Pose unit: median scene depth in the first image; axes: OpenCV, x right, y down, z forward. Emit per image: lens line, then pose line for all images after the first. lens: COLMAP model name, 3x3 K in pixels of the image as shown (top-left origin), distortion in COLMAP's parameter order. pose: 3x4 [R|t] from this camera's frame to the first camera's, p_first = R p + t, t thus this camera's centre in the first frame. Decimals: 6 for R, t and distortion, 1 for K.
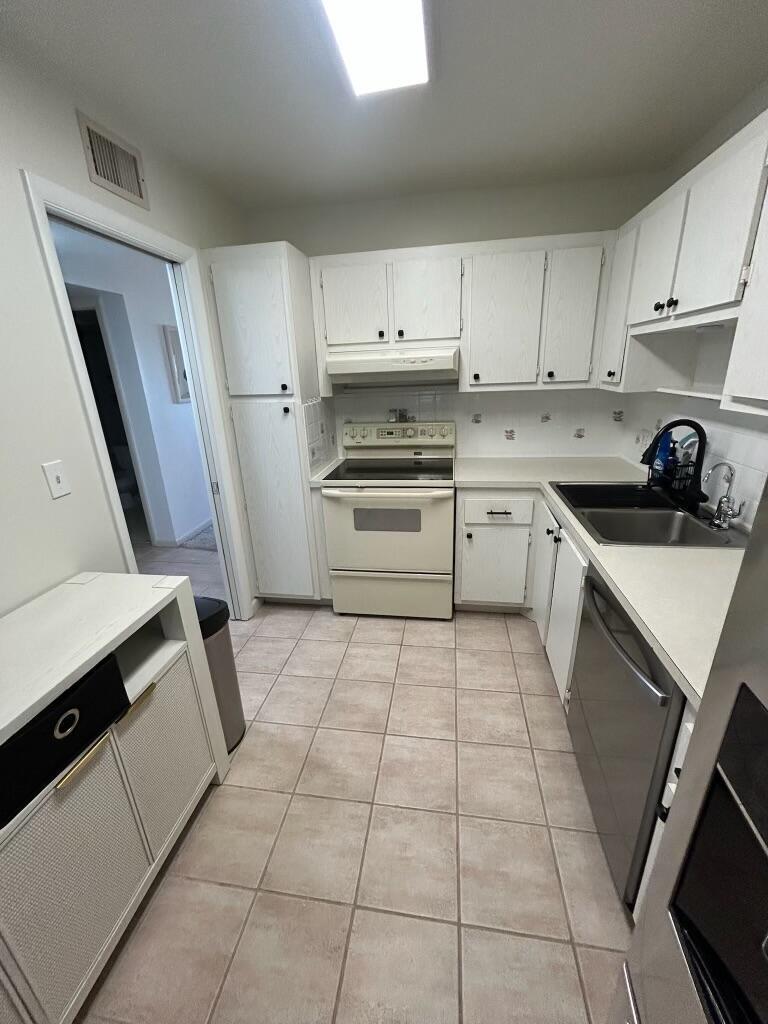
lens RADIAL K [[411.9, 0, 384.0], [0, 411.9, 512.0], [0, 0, 1]] dist [-0.000058, 0.000141]
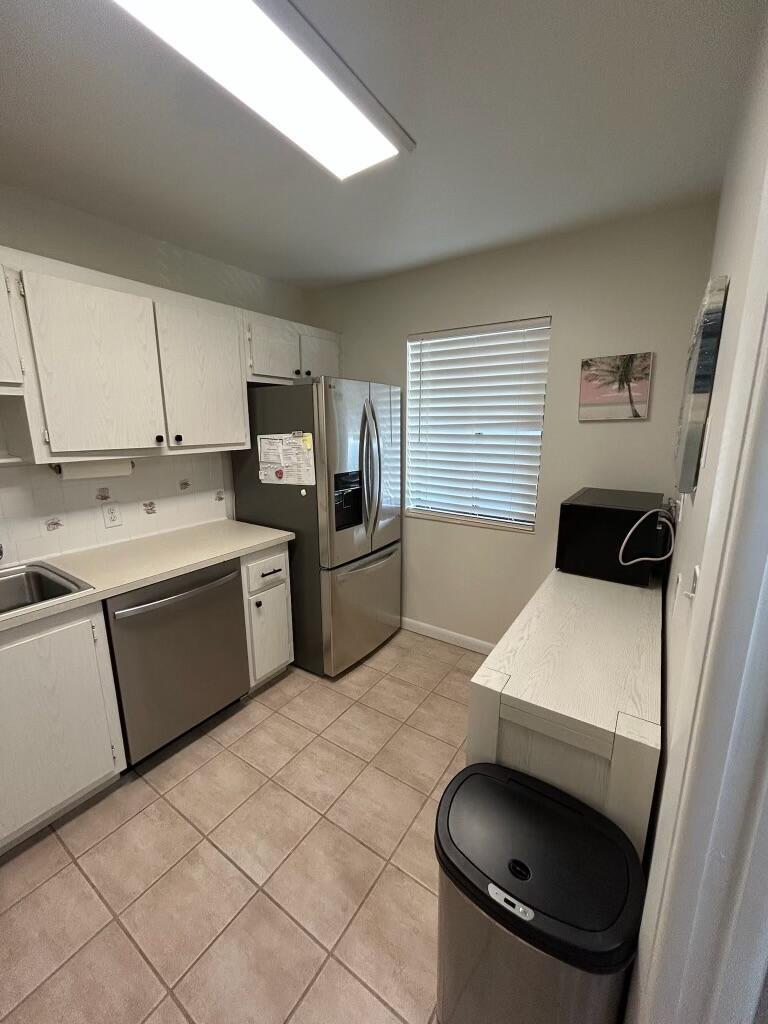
lens RADIAL K [[411.9, 0, 384.0], [0, 411.9, 512.0], [0, 0, 1]] dist [-0.000058, 0.000141]
pose [[-0.905156, -0.053094, 0.421750, -0.499730], [0.172062, 0.861492, 0.477731, -0.392974], [-0.388699, 0.504988, -0.770649, 1.172773]]
